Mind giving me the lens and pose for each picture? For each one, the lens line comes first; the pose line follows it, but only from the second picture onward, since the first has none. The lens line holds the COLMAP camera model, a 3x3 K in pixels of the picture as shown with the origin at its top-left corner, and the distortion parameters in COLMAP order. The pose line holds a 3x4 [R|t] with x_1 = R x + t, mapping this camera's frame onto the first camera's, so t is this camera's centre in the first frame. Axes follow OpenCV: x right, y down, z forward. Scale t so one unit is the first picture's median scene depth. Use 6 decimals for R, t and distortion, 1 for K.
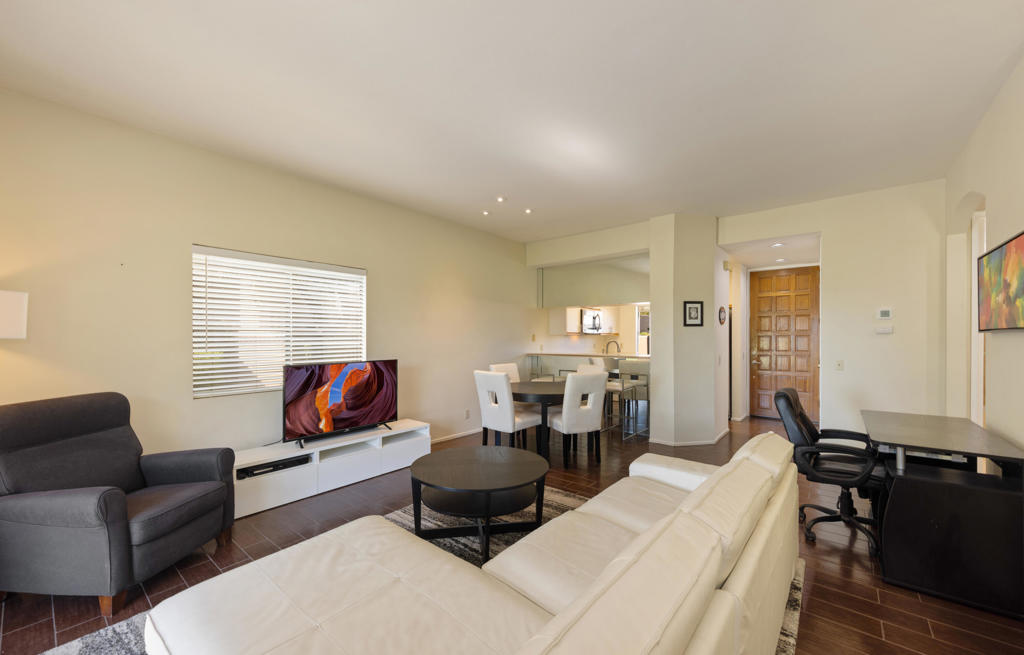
lens RADIAL K [[415.2, 0, 490.3], [0, 415.2, 328.6], [0, 0, 1]] dist [0.000135, 0.000011]
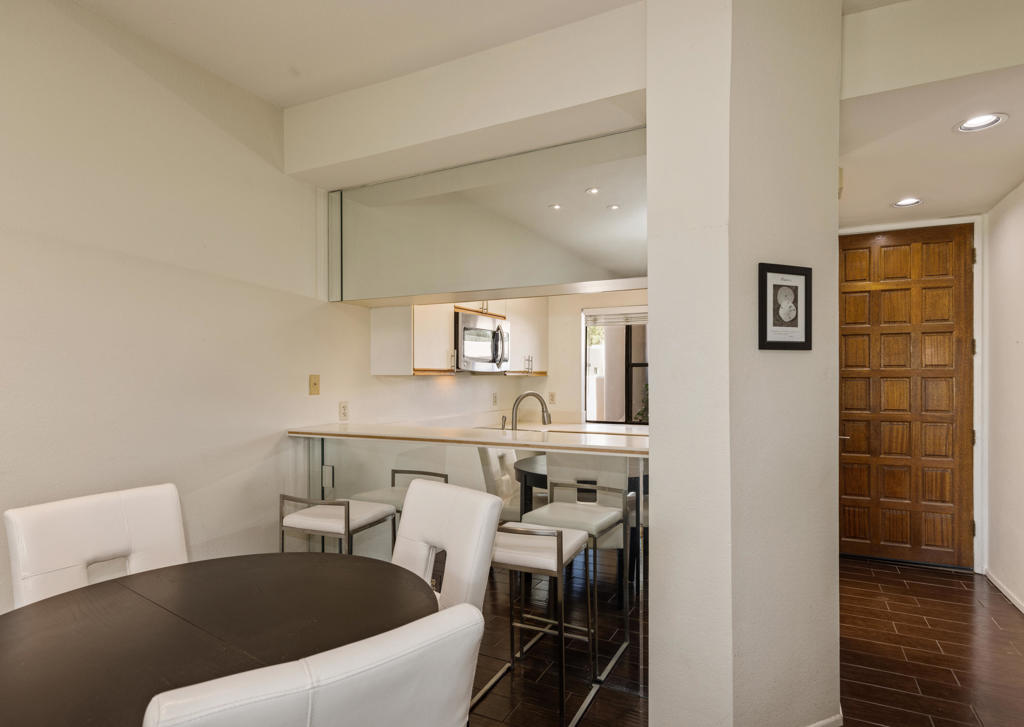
lens RADIAL K [[585.2, 0, 512.0], [0, 585.2, 363.5], [0, 0, 1]] dist [0.185739, 0.000092]
pose [[0.971505, 0.001904, 0.237010, 0.155821], [-0.001925, 0.999998, -0.000143, 0.003800], [-0.237010, -0.000317, 0.971507, 0.496710]]
